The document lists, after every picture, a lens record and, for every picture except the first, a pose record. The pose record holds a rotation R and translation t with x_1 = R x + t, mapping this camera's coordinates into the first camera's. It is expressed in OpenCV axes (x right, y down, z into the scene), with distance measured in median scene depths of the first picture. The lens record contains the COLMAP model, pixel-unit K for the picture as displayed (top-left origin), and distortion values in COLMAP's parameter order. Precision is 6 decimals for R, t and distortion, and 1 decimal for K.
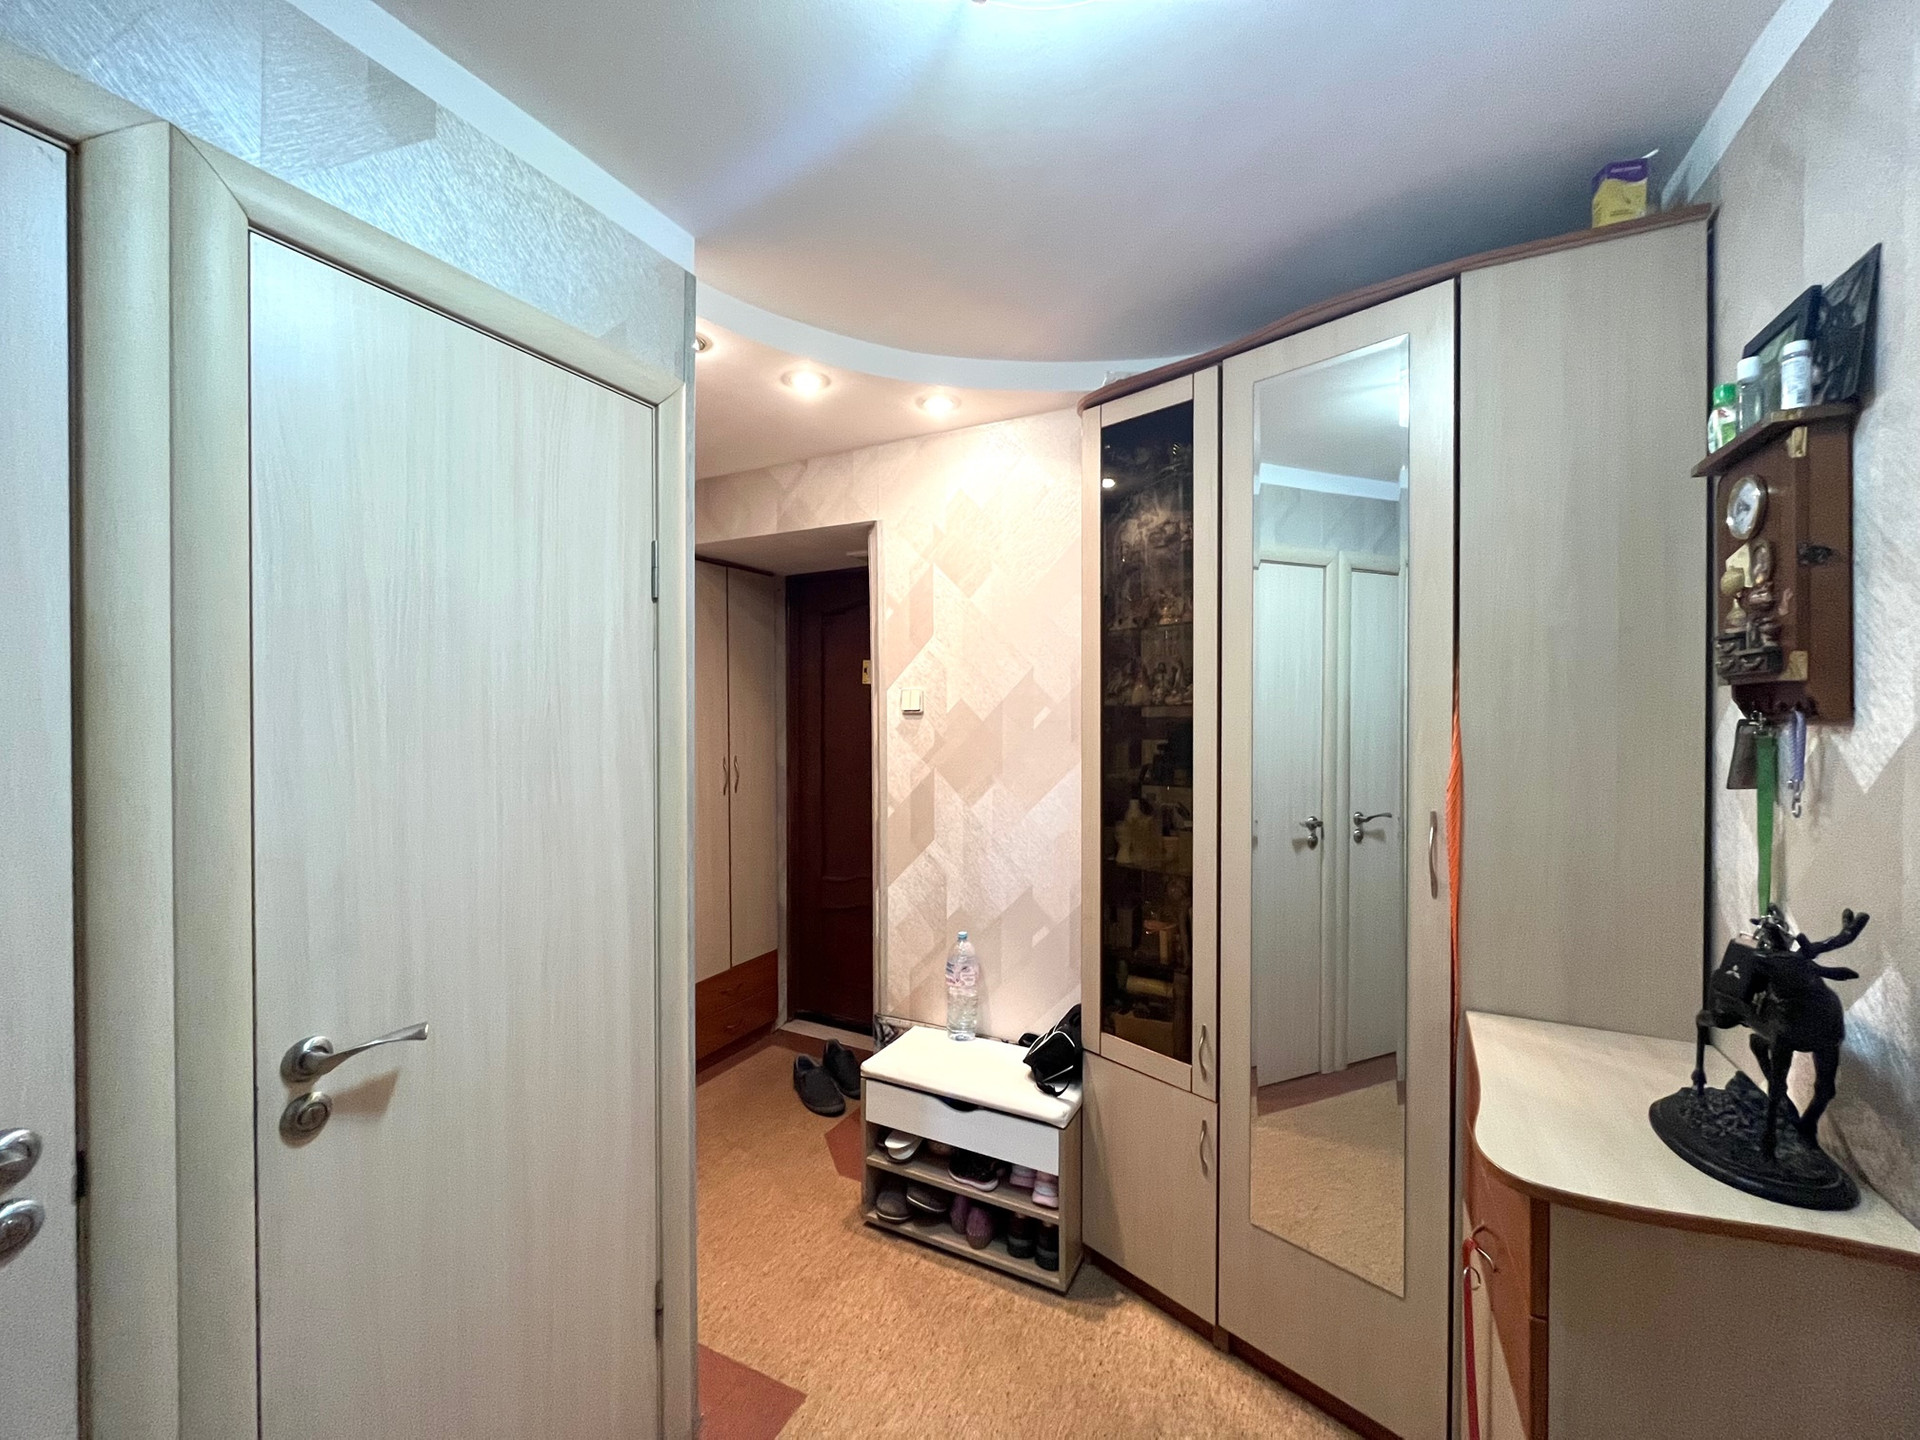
lens RADIAL K [[773.4, 0, 952.6], [0, 773.4, 718.0], [0, 0, 1]] dist [-0.001867, -0.001064]
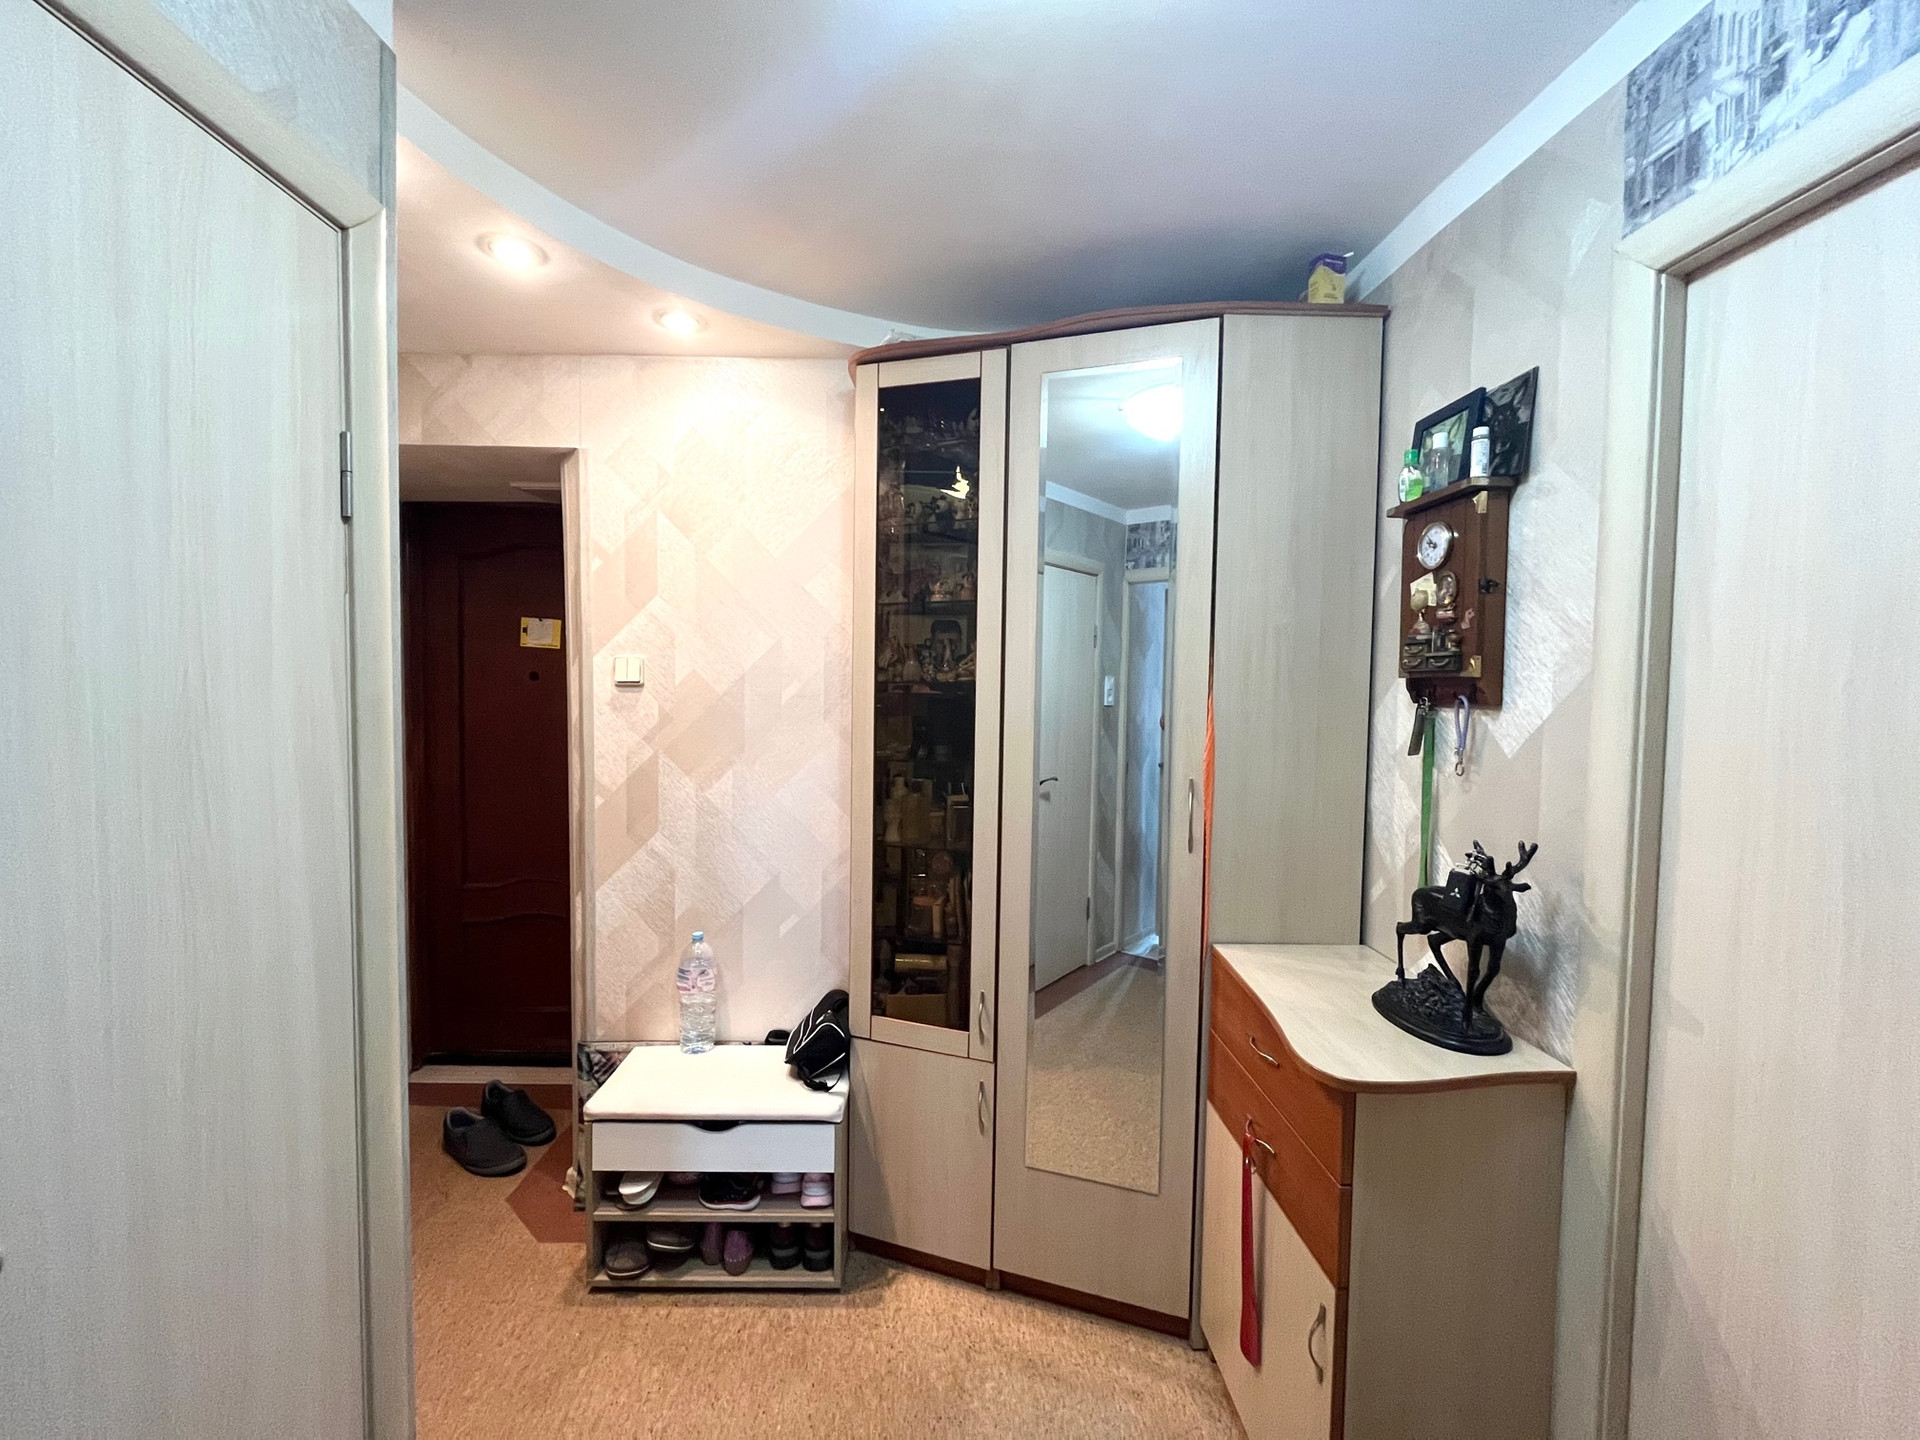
lens RADIAL K [[773.4, 0, 956.3], [0, 773.4, 718.7], [0, 0, 1]] dist [-0.001867, -0.001064]
pose [[0.880972, -0.007528, 0.473108, -0.189286], [-0.012077, 0.999190, 0.038388, -0.008535], [-0.473014, -0.039533, 0.880168, 0.113620]]
